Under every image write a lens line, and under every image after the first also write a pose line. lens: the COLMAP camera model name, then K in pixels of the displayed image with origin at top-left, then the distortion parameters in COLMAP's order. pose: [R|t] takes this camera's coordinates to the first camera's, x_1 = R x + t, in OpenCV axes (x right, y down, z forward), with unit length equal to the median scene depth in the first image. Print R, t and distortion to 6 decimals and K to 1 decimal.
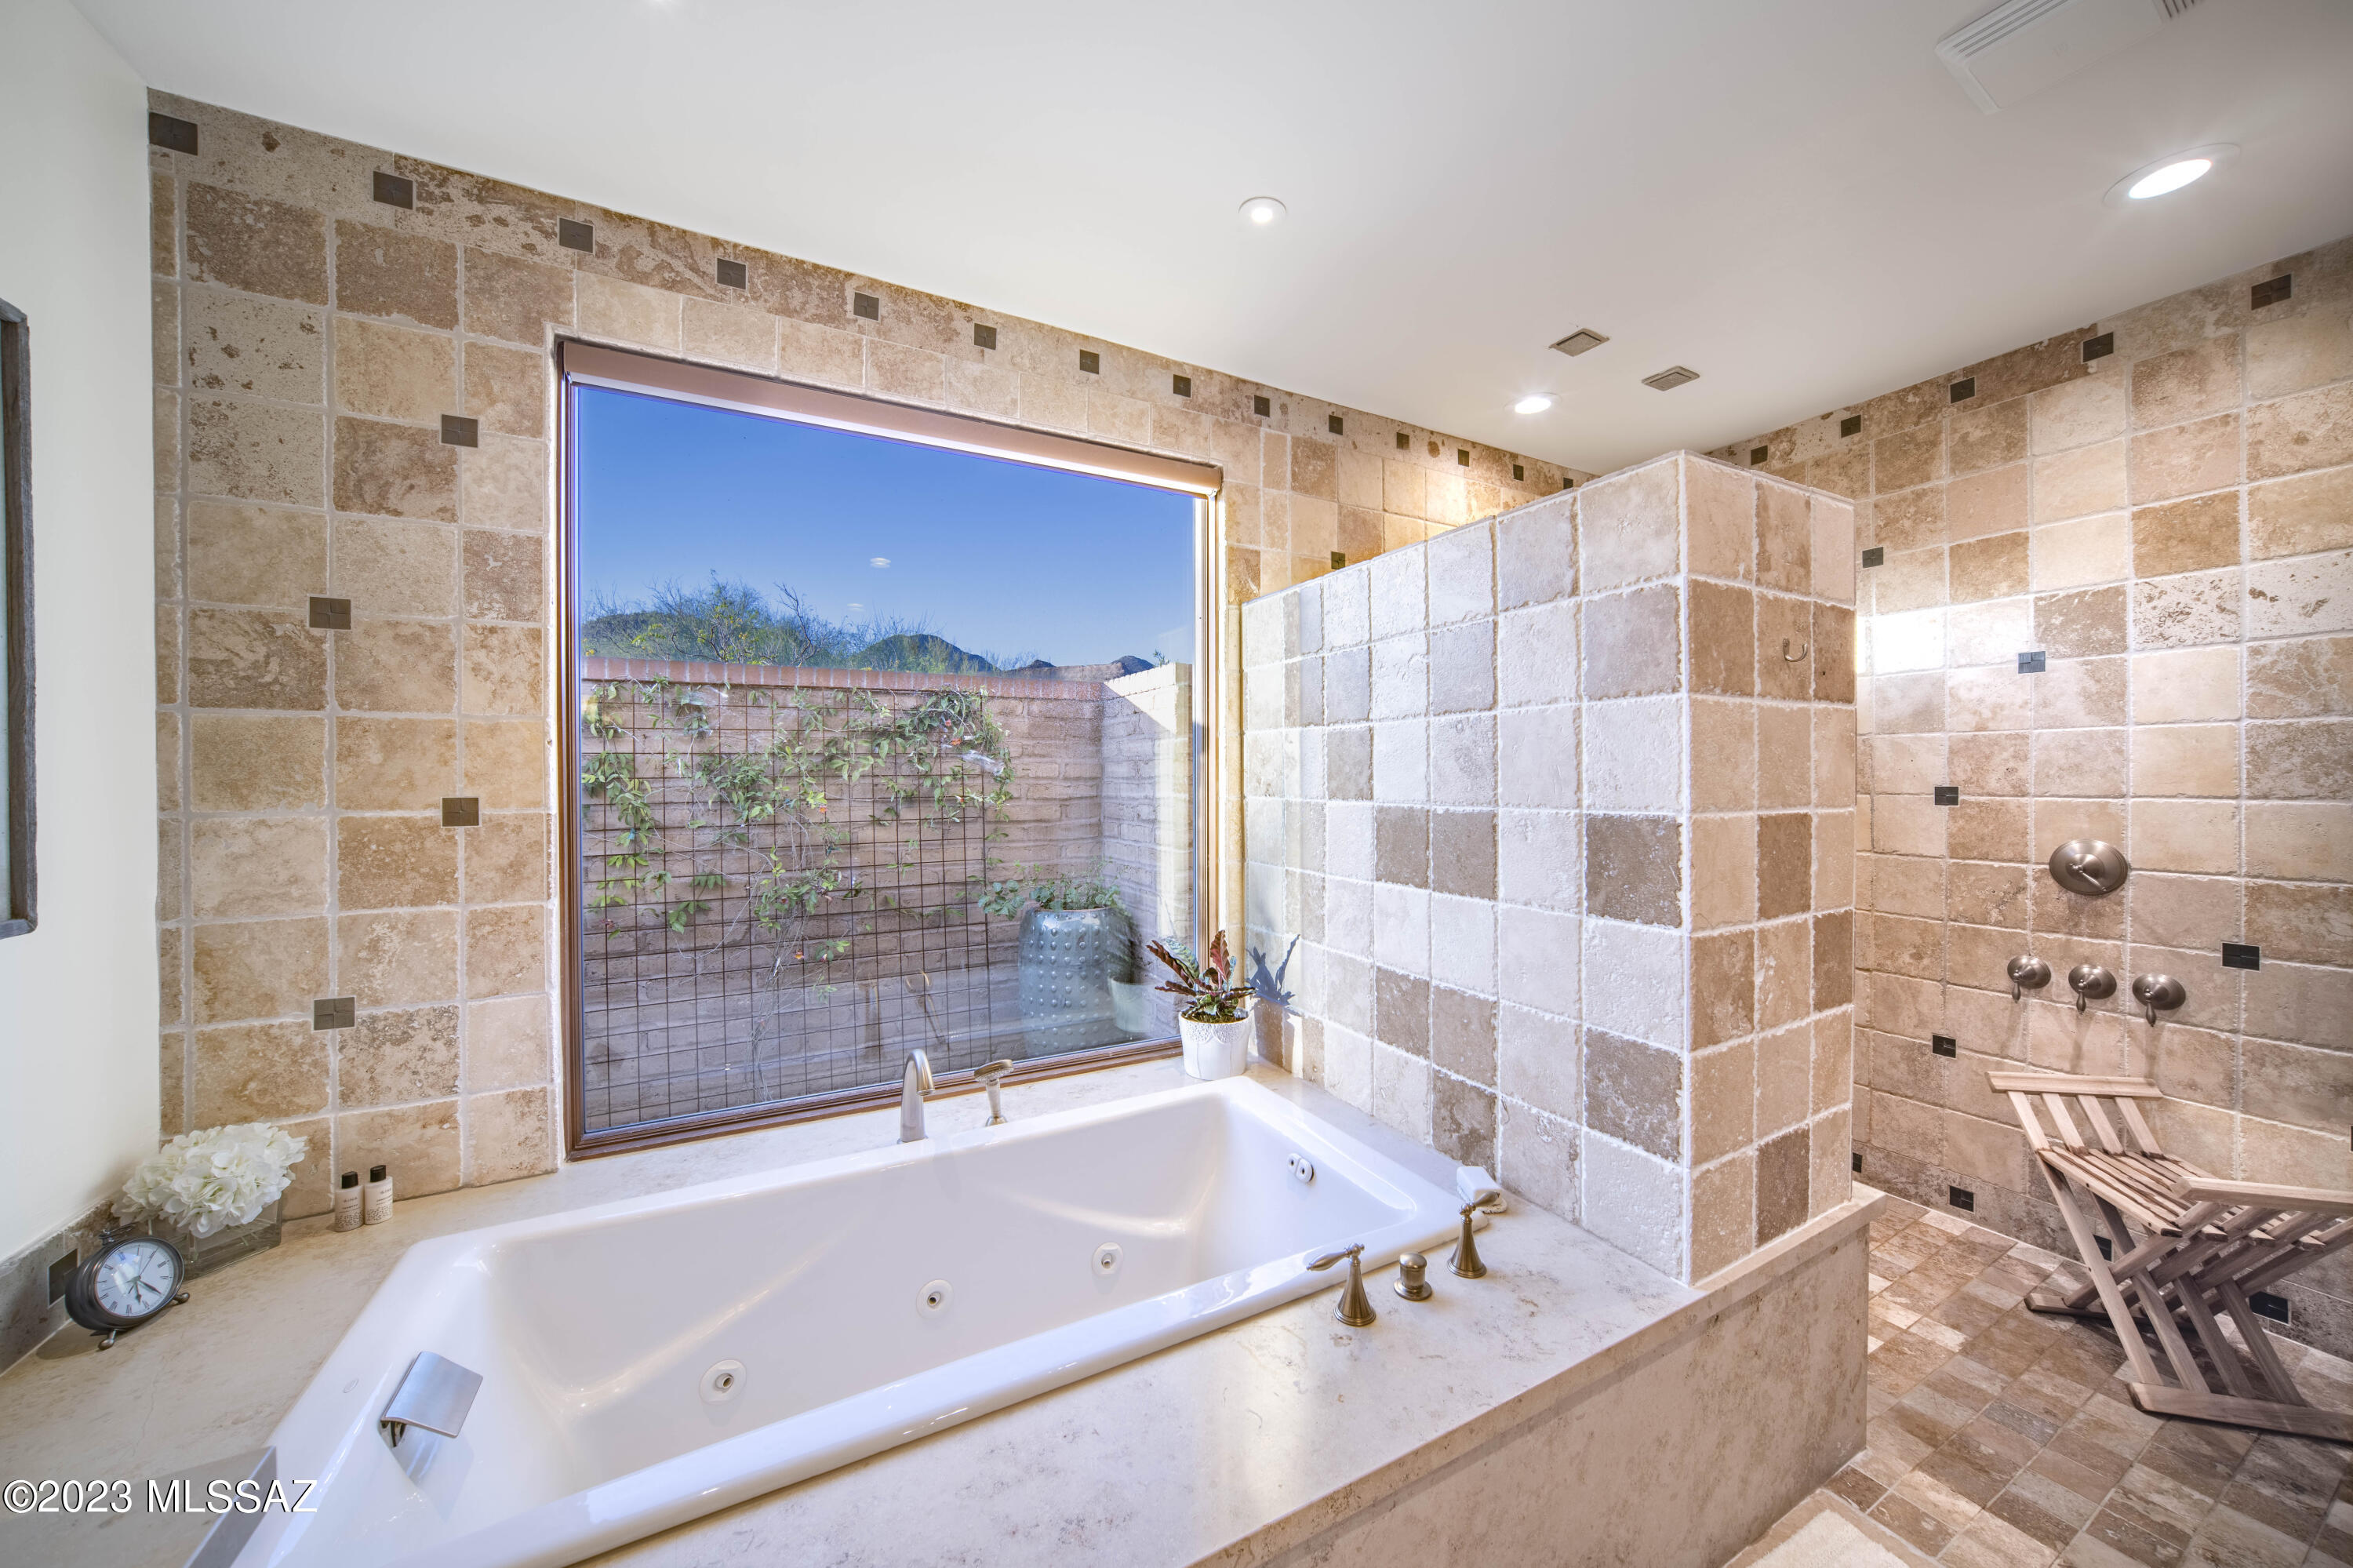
lens RADIAL K [[814.9, 0, 1191.5], [0, 814.9, 777.7], [0, 0, 1]] dist [-0.002792, 0.000161]
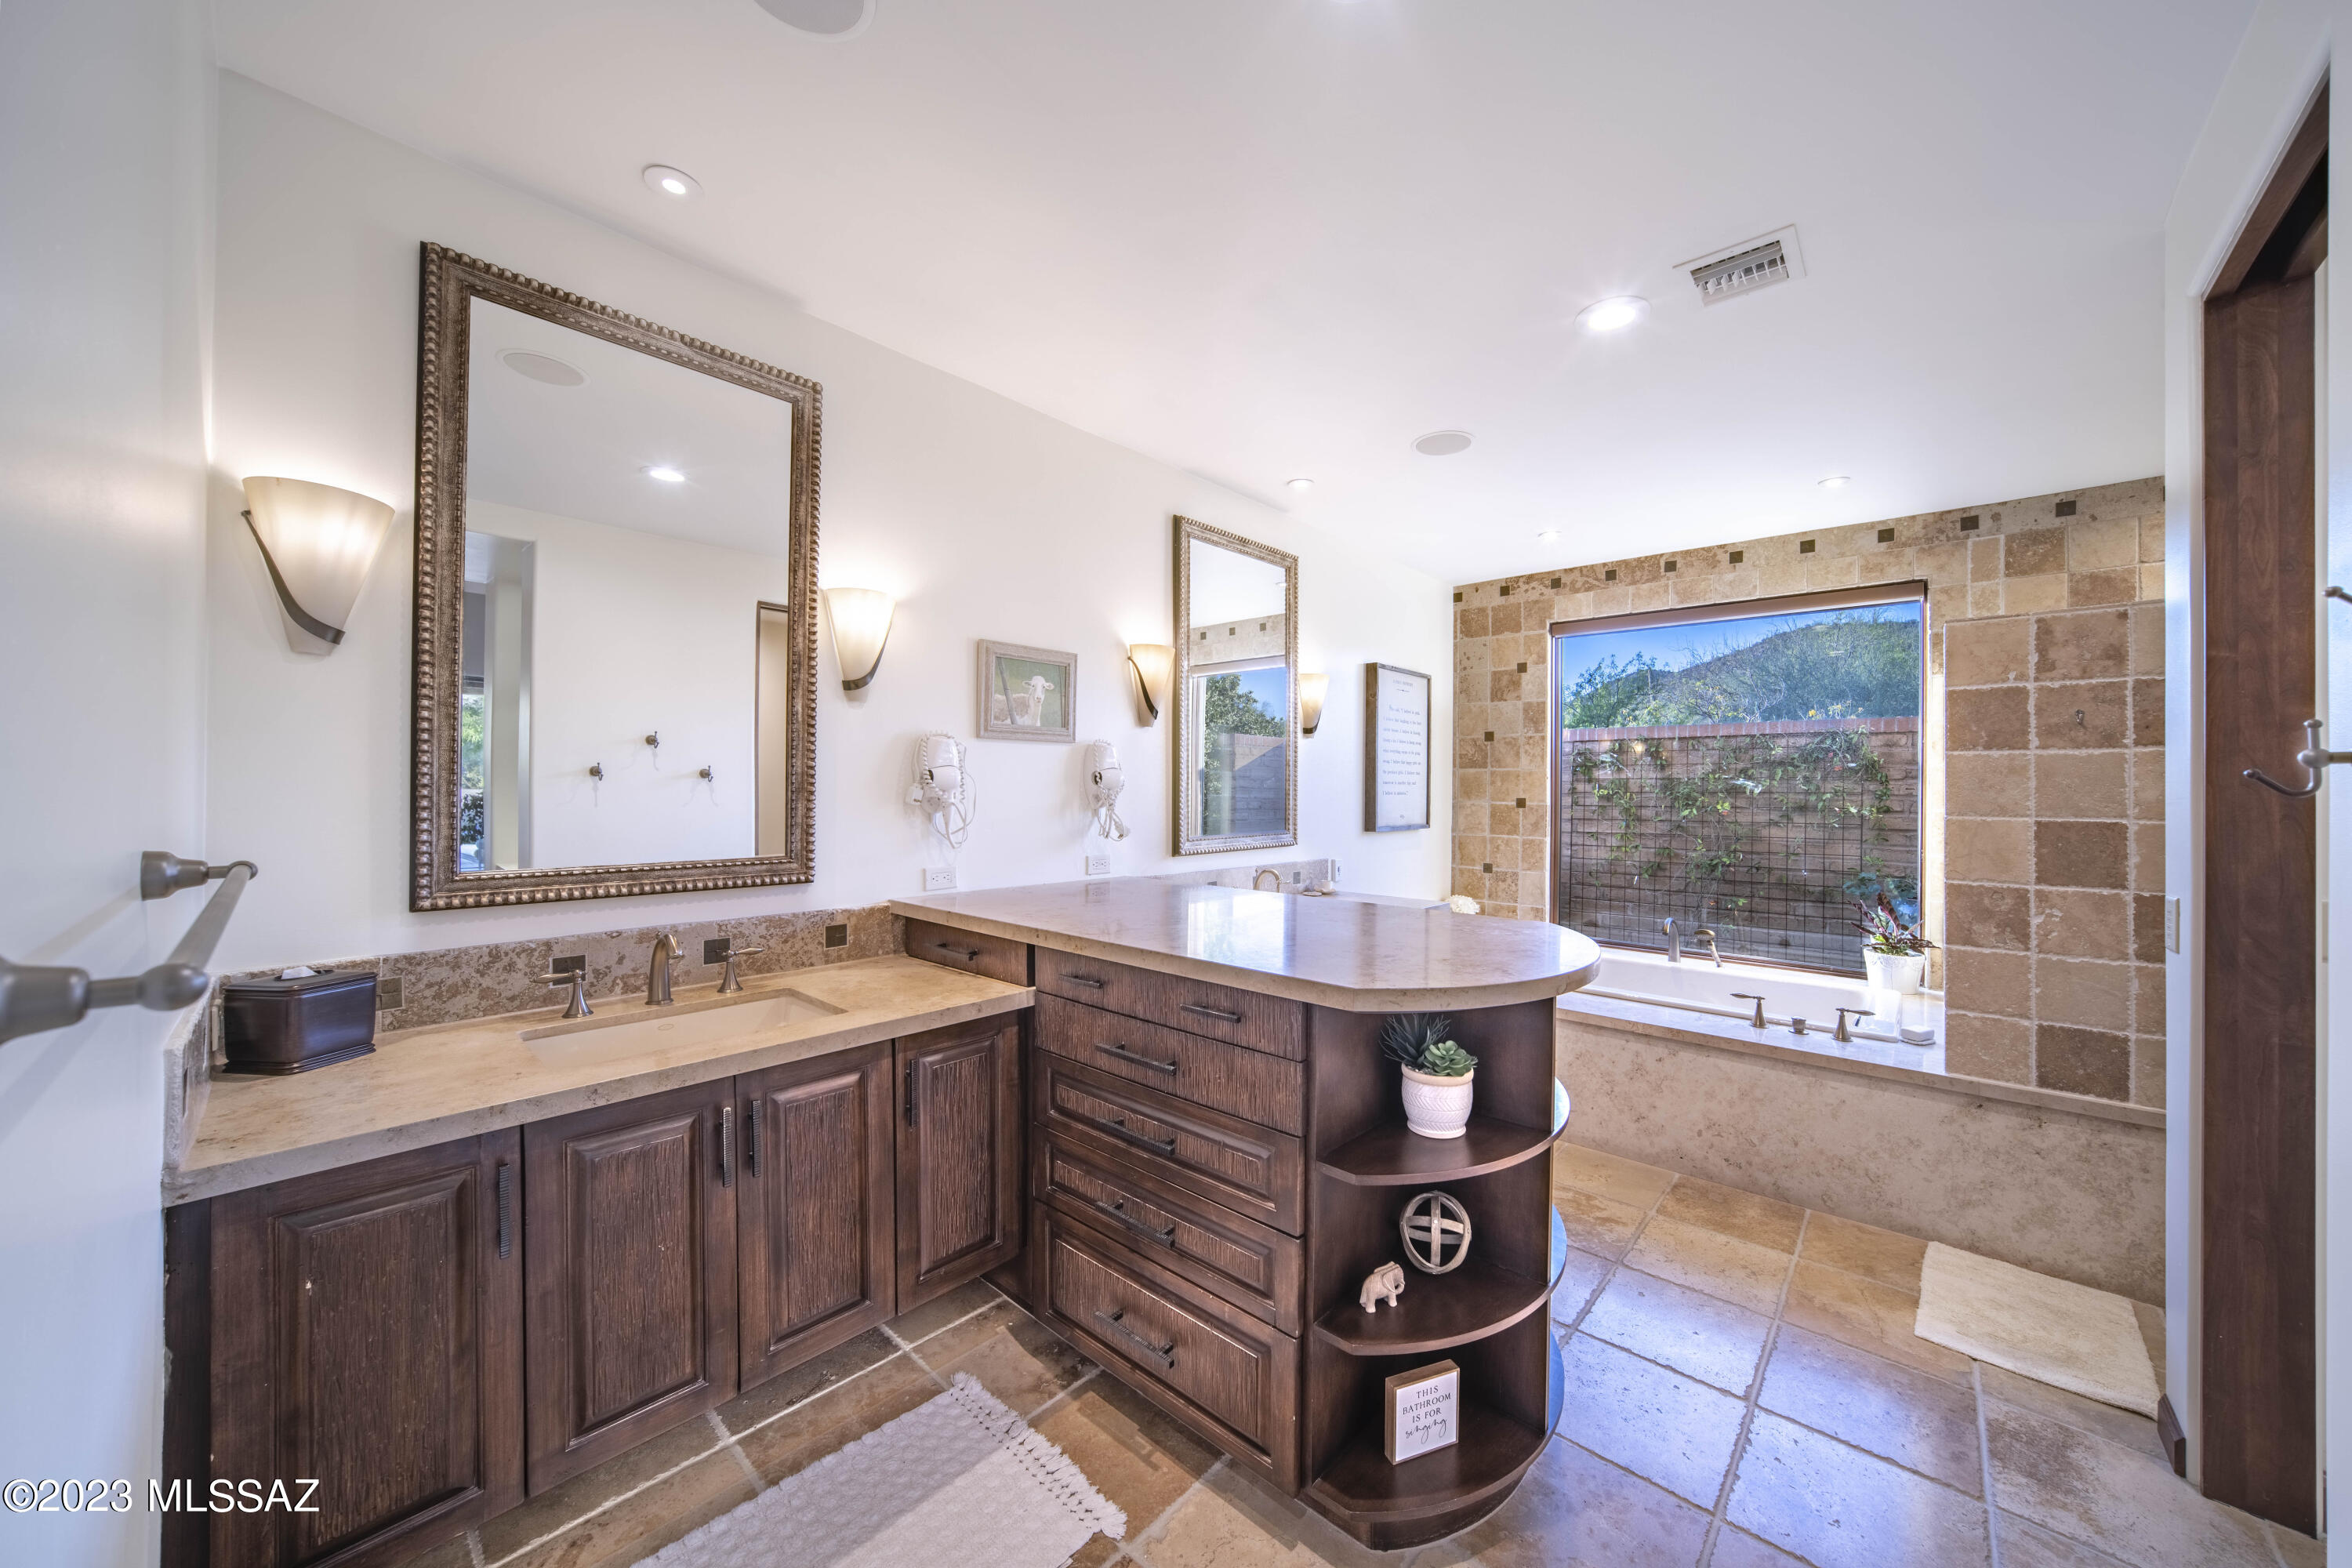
lens RADIAL K [[814.5, 0, 1191.6], [0, 814.5, 788.3], [0, 0, 1]] dist [-0.002792, 0.000161]
pose [[0.306563, 0.005655, -0.951834, 1.280015], [-0.011892, 0.999927, 0.002111, -0.001489], [0.951776, 0.010672, 0.306608, -0.845961]]
